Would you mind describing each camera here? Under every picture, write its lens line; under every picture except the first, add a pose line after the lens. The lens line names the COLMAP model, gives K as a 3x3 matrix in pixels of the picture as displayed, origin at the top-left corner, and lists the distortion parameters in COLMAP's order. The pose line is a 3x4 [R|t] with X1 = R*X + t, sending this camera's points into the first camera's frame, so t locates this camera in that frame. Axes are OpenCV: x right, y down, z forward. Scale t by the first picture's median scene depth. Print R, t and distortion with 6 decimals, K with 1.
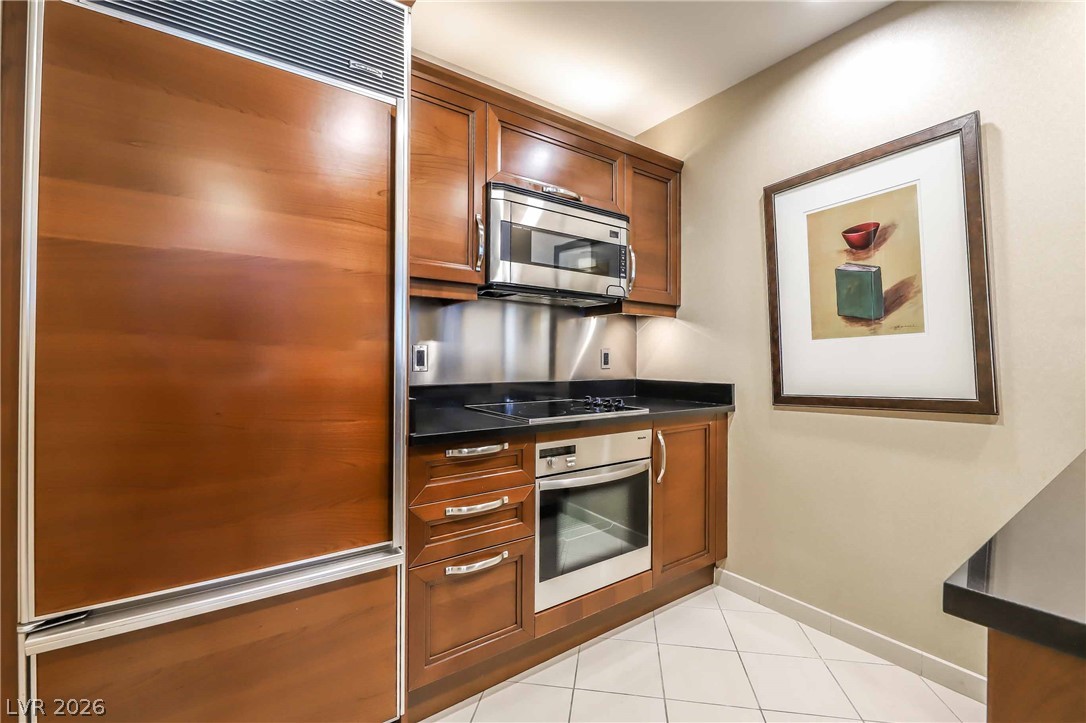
lens RADIAL K [[453.3, 0, 543.0], [0, 453.3, 361.5], [0, 0, 1]] dist [-0.006807, 0.000140]
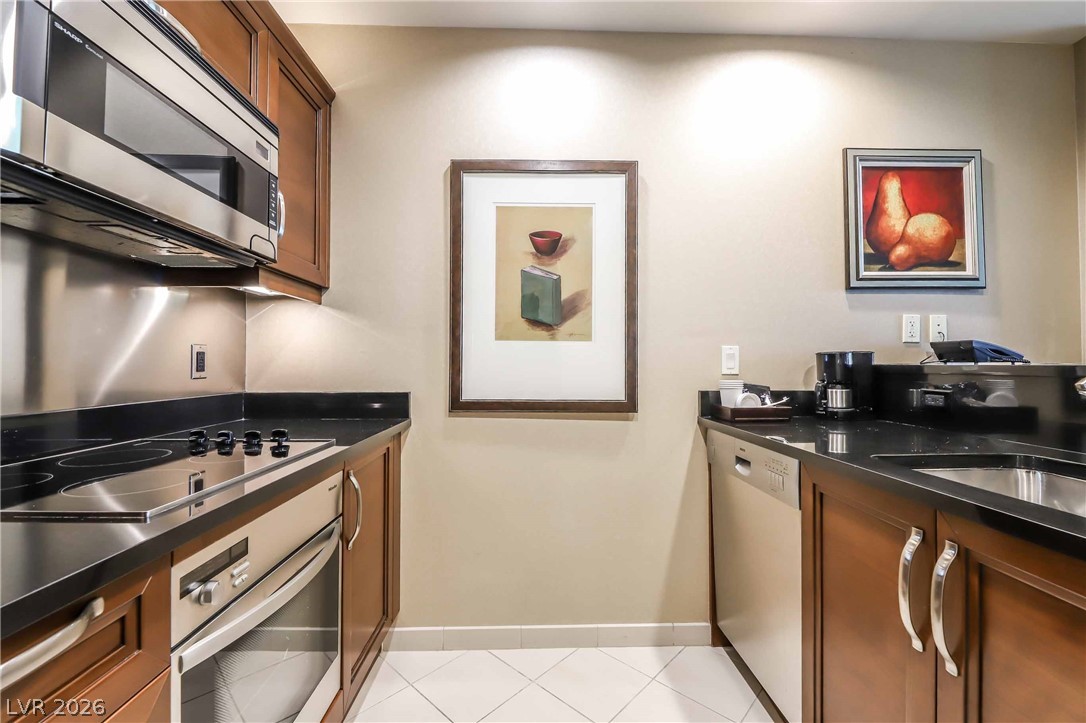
lens RADIAL K [[453.3, 0, 543.0], [0, 453.3, 361.5], [0, 0, 1]] dist [-0.006807, 0.000140]
pose [[0.554533, 0.003054, 0.832156, -0.127060], [0.003125, 0.999979, -0.005752, -0.001182], [-0.832156, 0.005790, 0.554512, 0.368214]]
